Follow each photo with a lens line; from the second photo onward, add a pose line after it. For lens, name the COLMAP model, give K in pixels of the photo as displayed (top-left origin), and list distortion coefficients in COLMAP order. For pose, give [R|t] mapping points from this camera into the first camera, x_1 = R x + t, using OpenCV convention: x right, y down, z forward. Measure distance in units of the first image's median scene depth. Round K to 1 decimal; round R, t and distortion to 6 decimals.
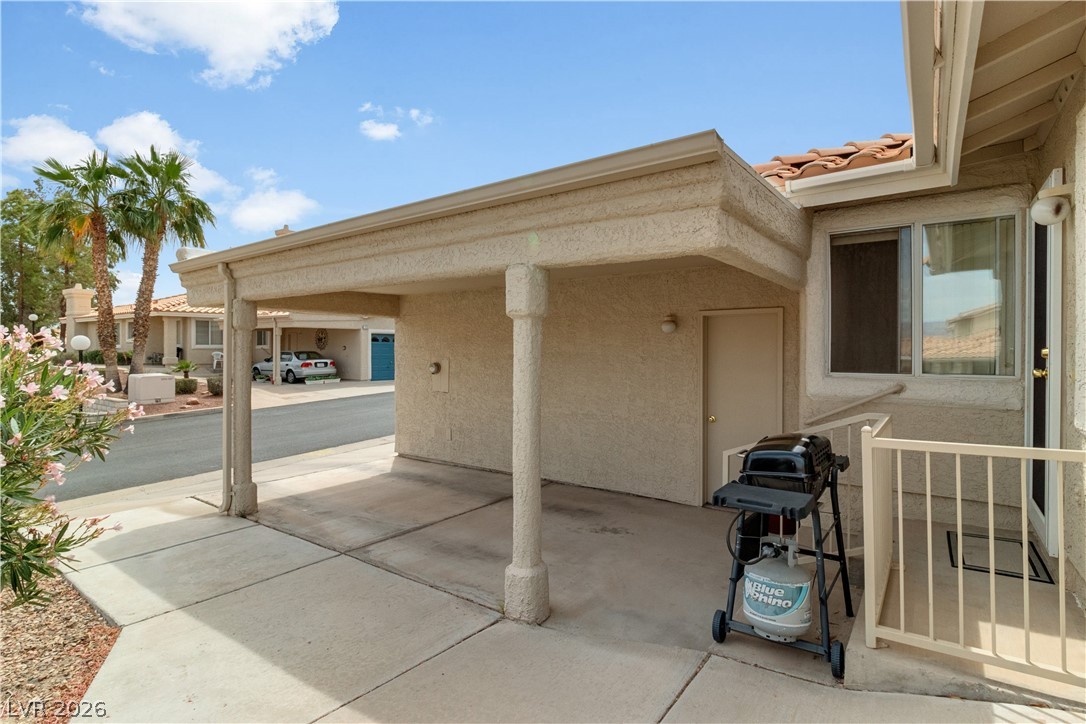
lens RADIAL K [[531.1, 0, 546.9], [0, 531.1, 353.5], [0, 0, 1]] dist [-0.000694, -0.000085]
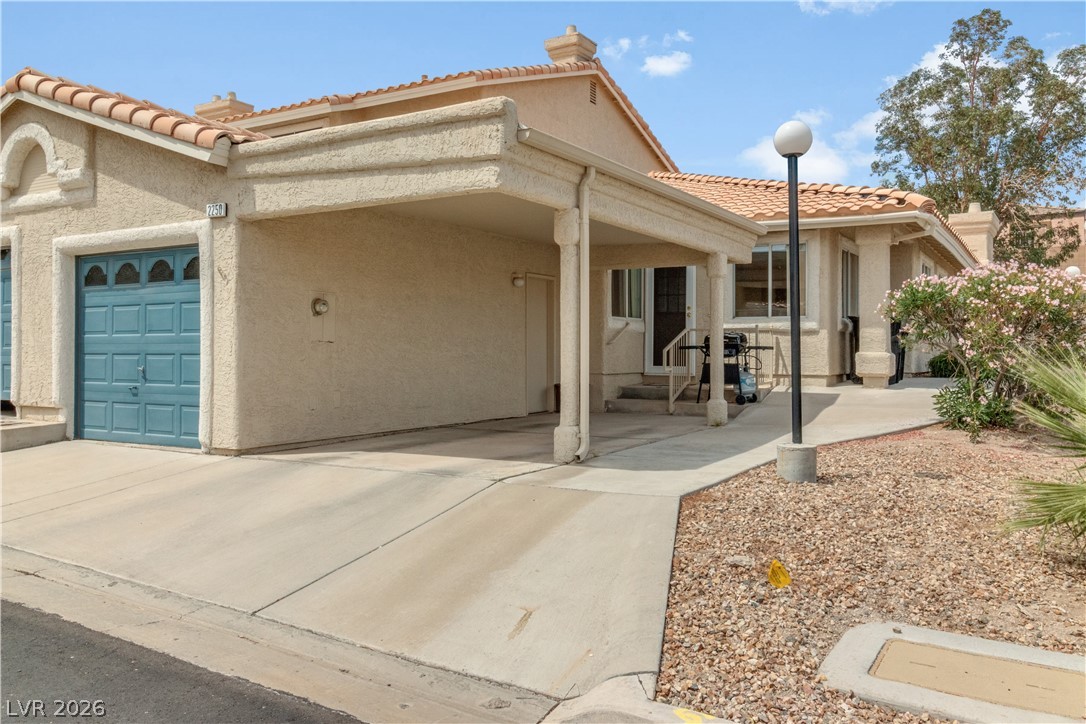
lens RADIAL K [[856.4, 0, 543.1], [0, 856.4, 356.3], [0, 0, 1]] dist [0.001852, 0.005403]
pose [[-0.086773, -0.002657, 0.996225, -2.145648], [0.005735, 0.999979, 0.003167, 0.143622], [-0.996212, 0.005988, -0.086756, 1.290402]]
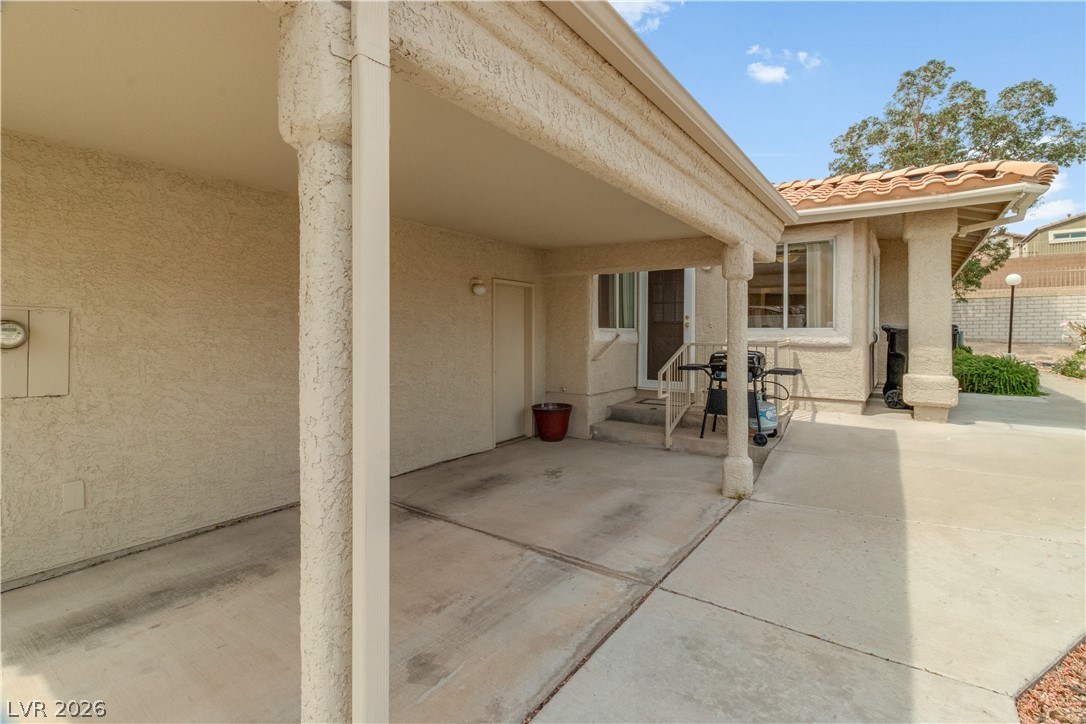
lens RADIAL K [[501.8, 0, 544.2], [0, 501.8, 340.4], [0, 0, 1]] dist [0.001802, 0.000513]
pose [[-0.003548, -0.011315, 0.999930, -0.897144], [0.007220, 0.999910, 0.011340, 0.047589], [-0.999968, 0.007260, -0.003466, 1.003663]]
